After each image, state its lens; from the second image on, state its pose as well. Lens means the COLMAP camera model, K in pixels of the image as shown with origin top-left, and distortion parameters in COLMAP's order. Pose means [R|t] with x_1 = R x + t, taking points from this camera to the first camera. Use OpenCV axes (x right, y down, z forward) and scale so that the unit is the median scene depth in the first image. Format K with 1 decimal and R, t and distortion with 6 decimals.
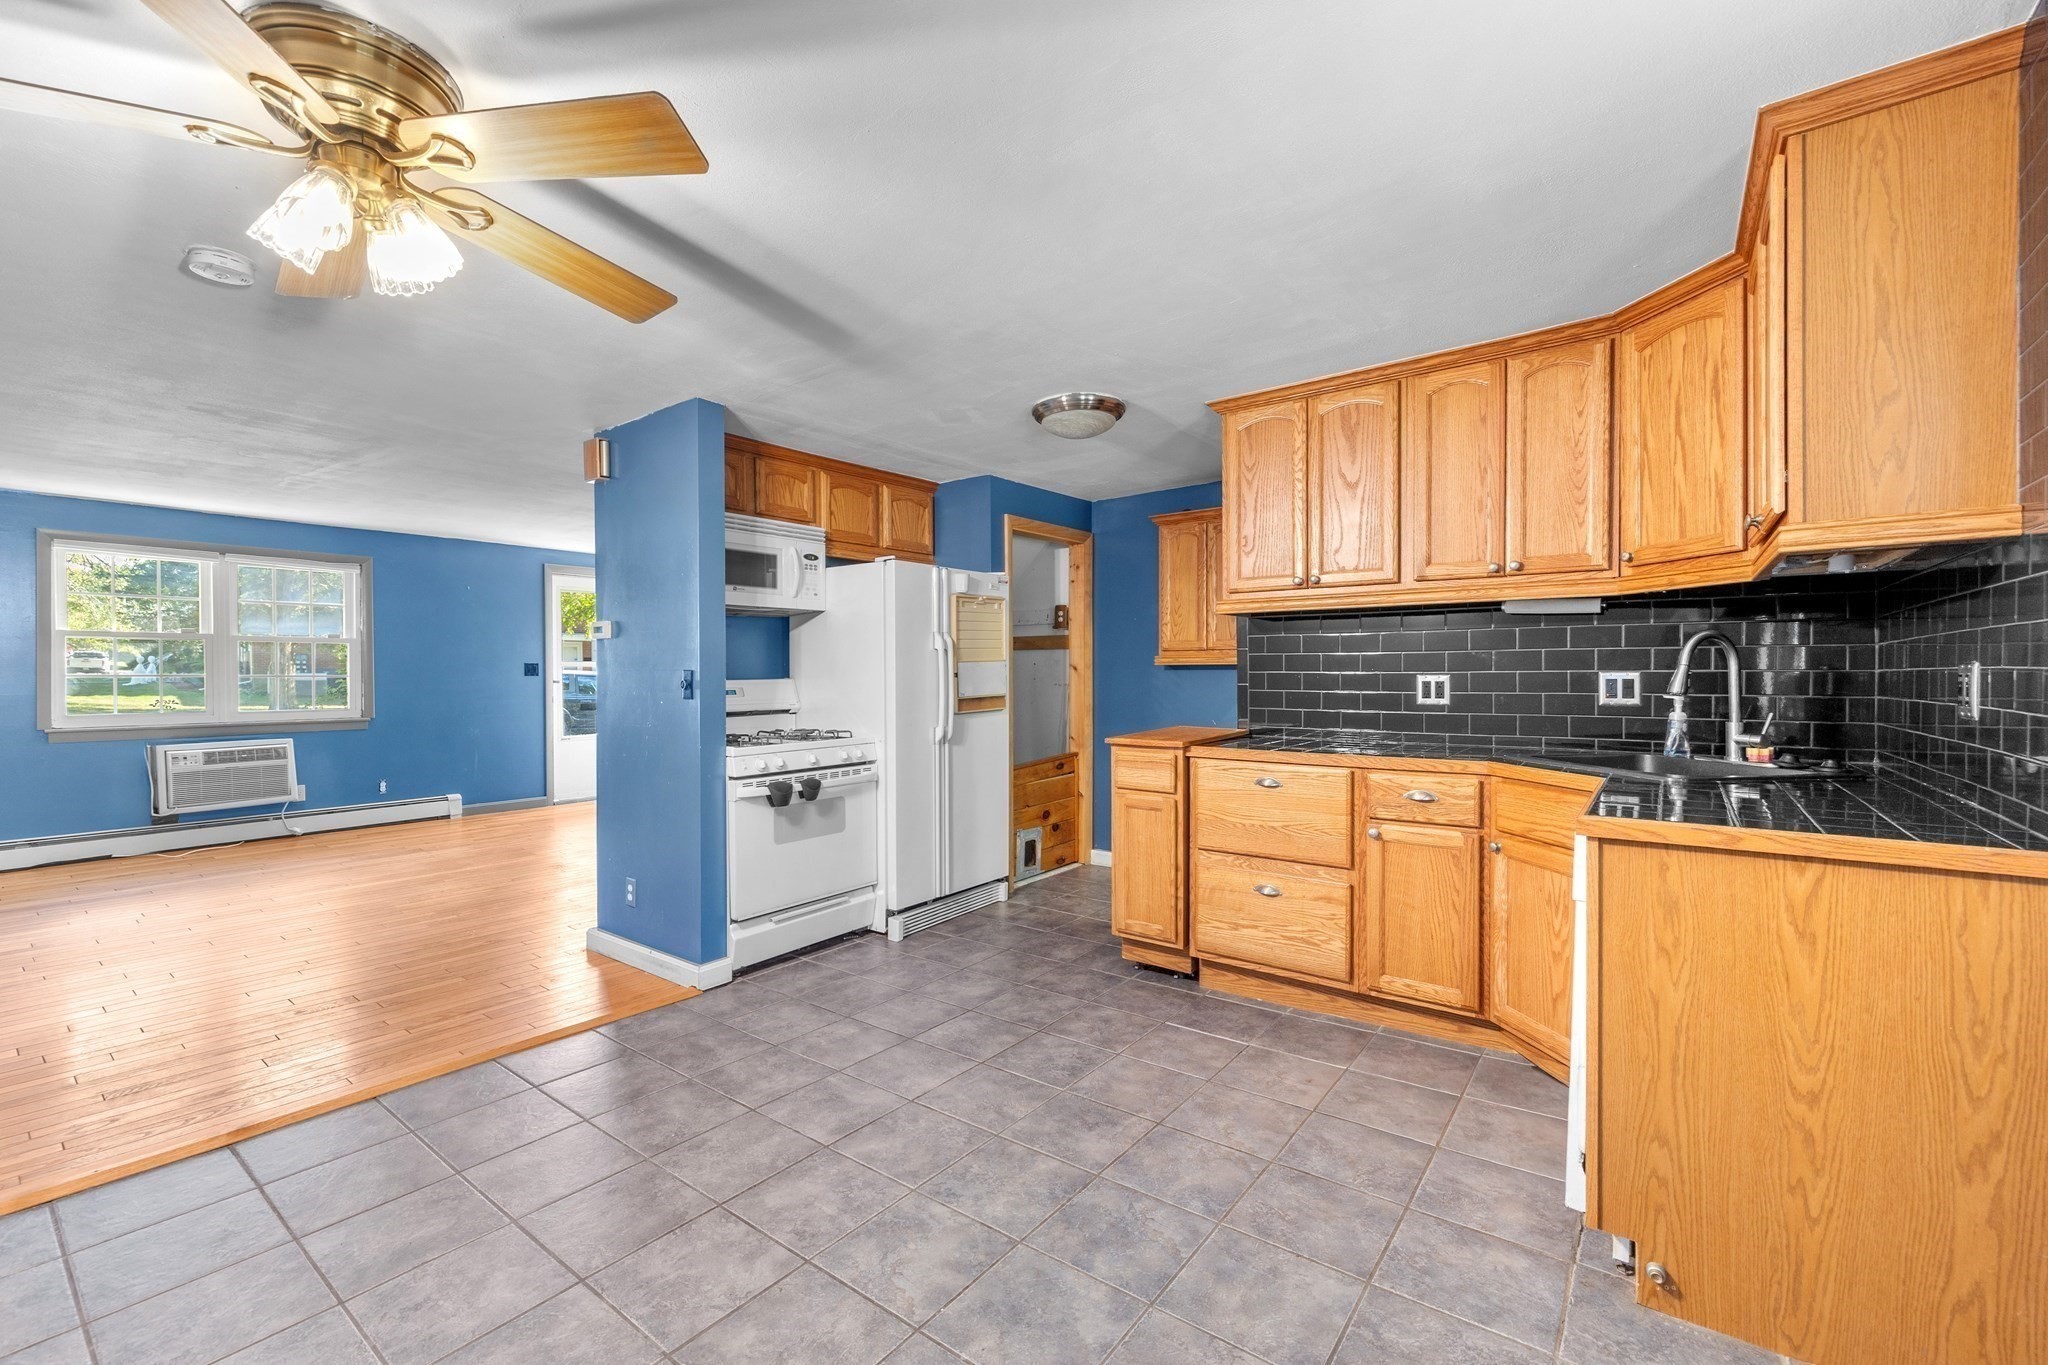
lens RADIAL K [[859.7, 0, 1010.2], [0, 859.7, 681.6], [0, 0, 1]] dist [0.002374, -0.001182]
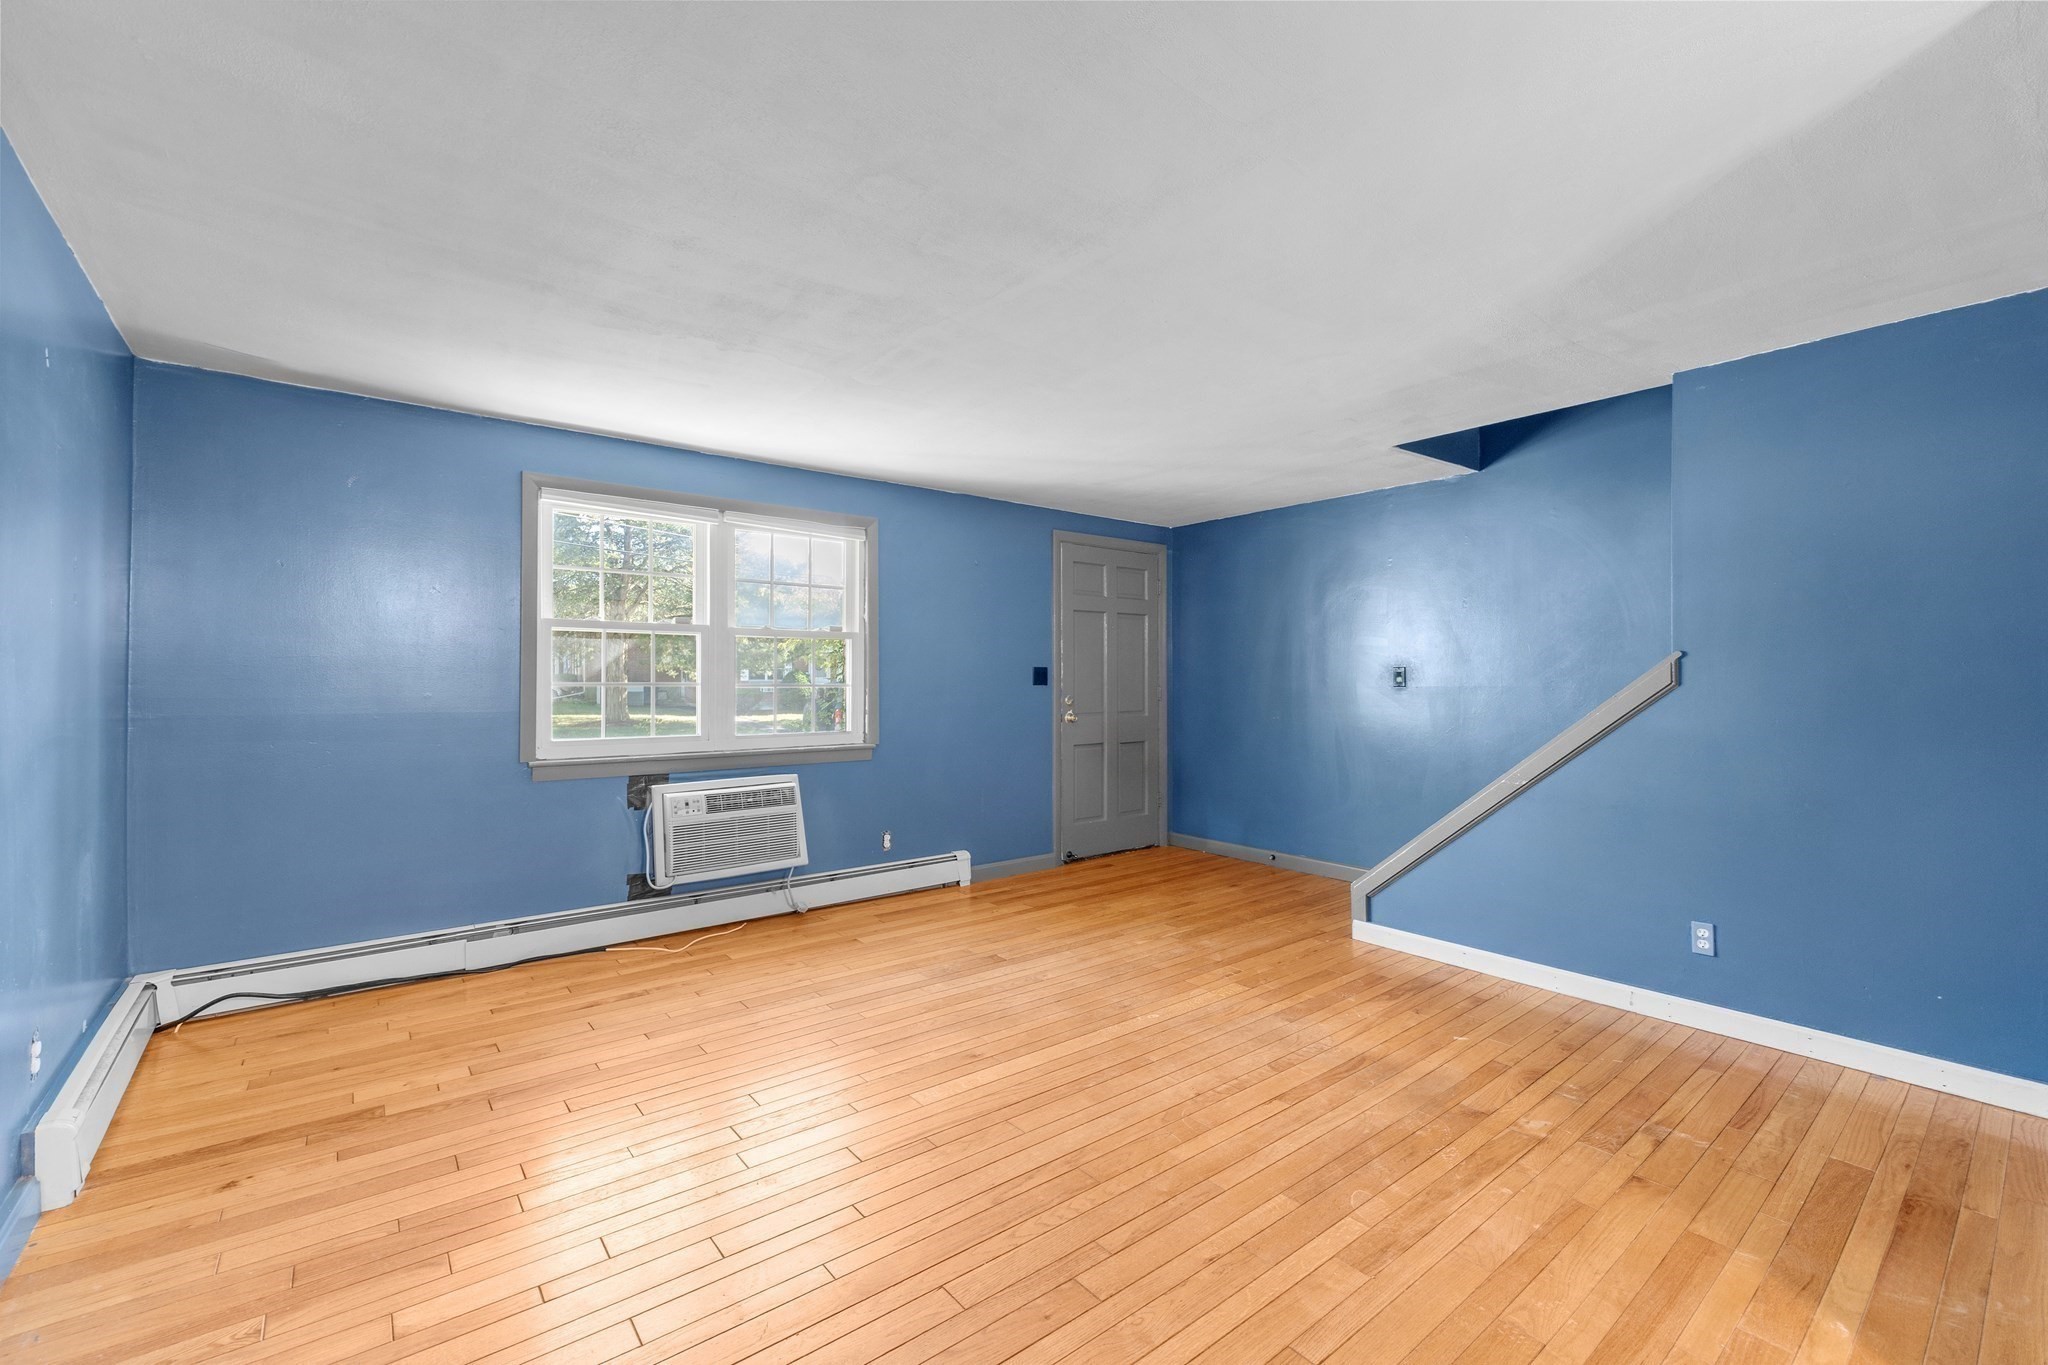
lens RADIAL K [[859.7, 0, 1016.4], [0, 859.7, 678.4], [0, 0, 1]] dist [0.002374, -0.001182]
pose [[0.971438, -0.001427, -0.237291, -0.783500], [-0.002509, 0.999864, -0.016286, -0.001354], [0.237282, 0.016416, 0.971302, 0.571175]]
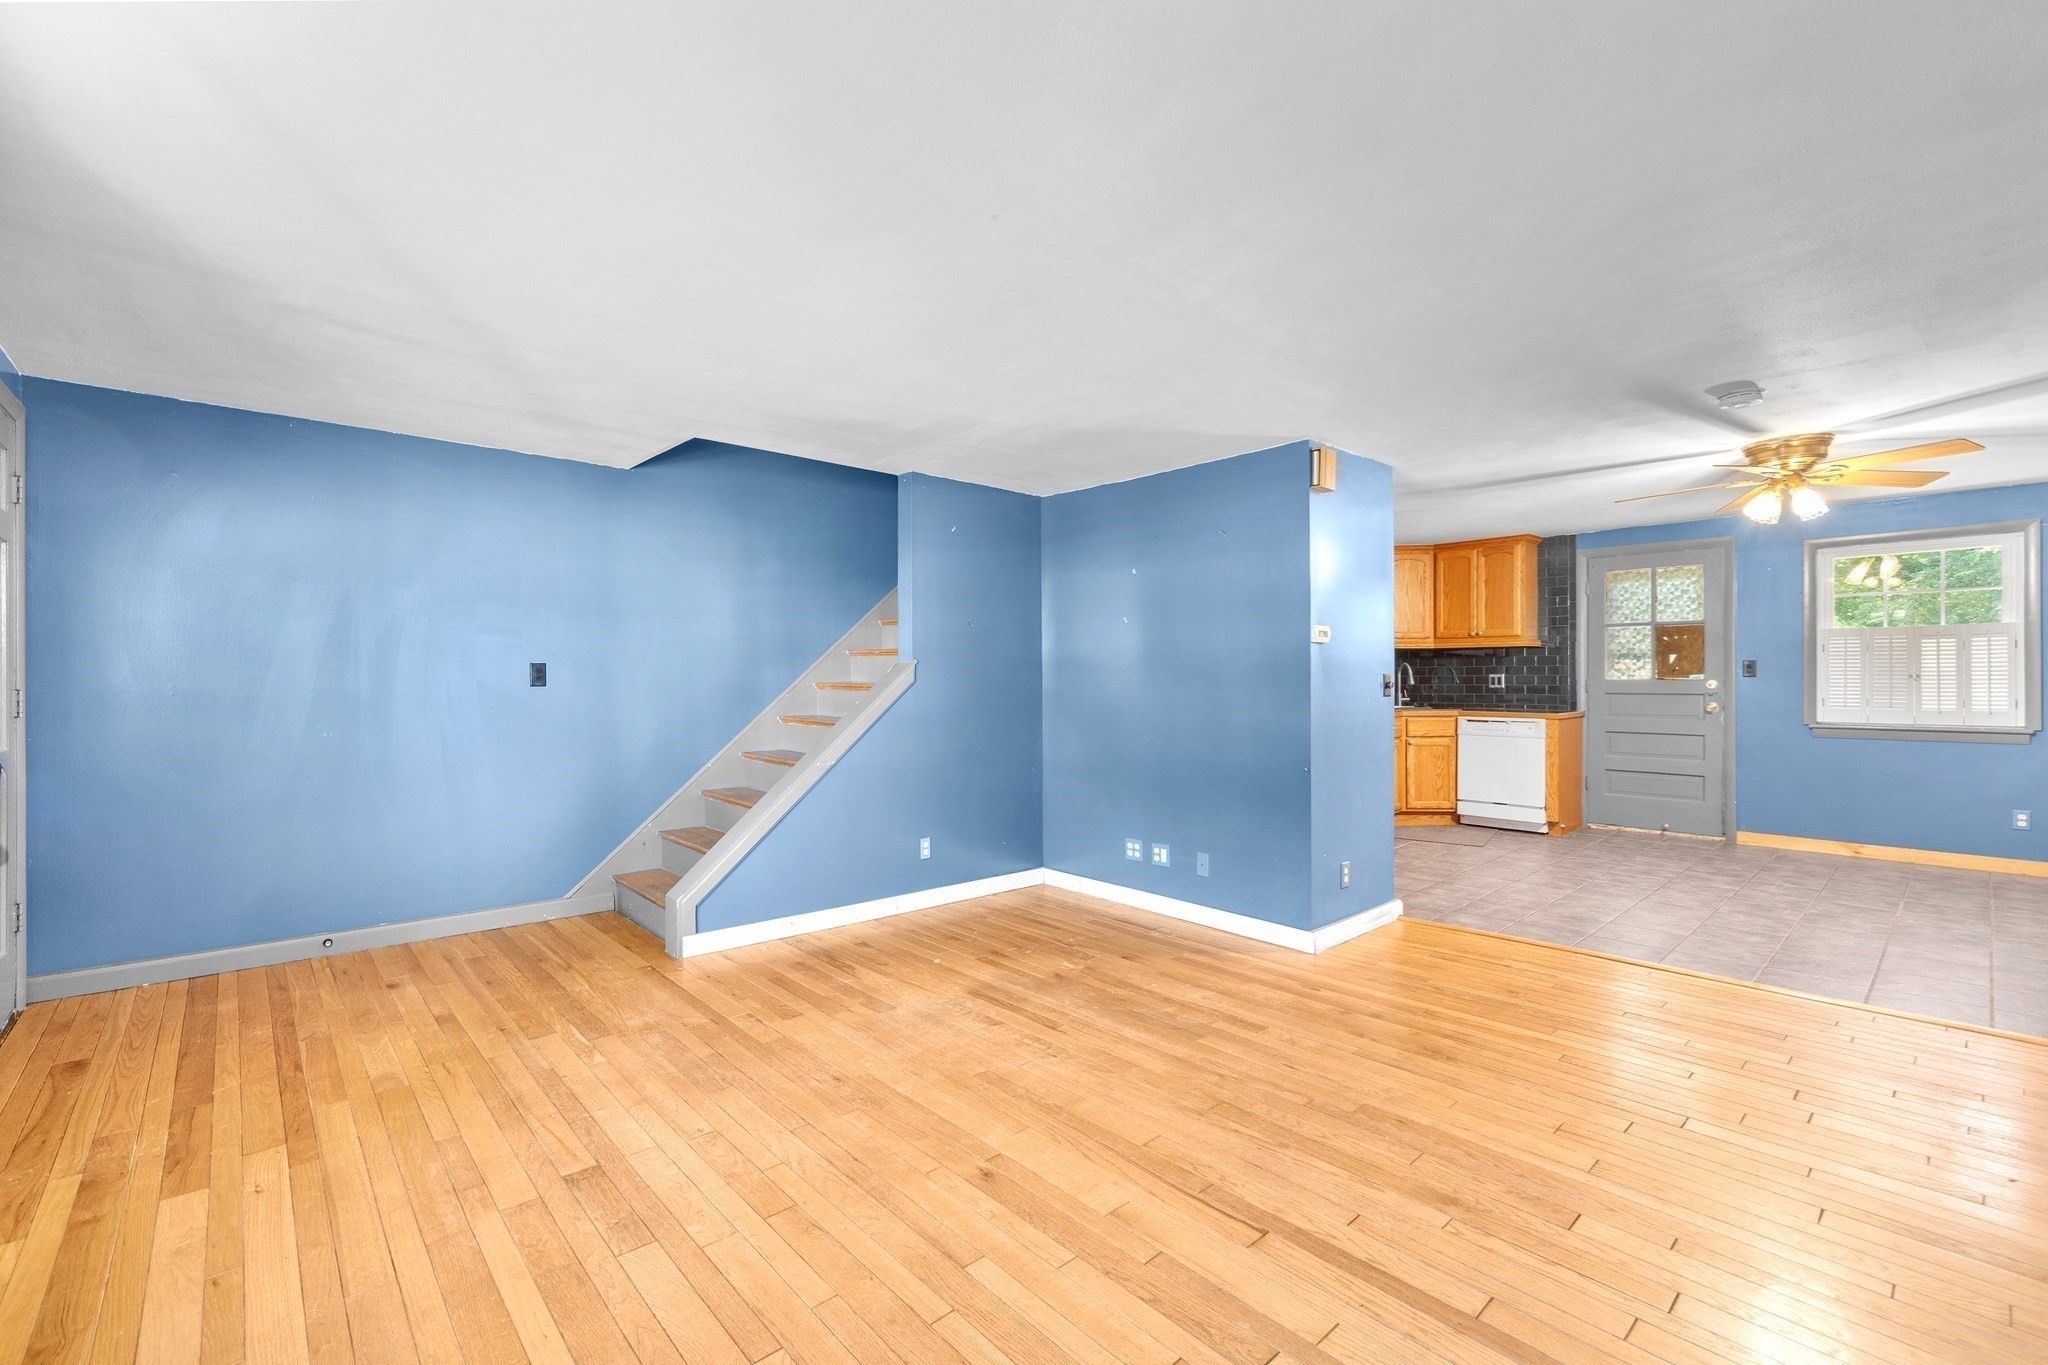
lens RADIAL K [[859.7, 0, 1013.1], [0, 859.7, 680.8], [0, 0, 1]] dist [0.002374, -0.001182]
pose [[0.187951, -0.002013, 0.982176, -1.473822], [0.013631, 0.999907, -0.000559, -0.008814], [-0.982084, 0.013493, 0.187961, 1.107357]]
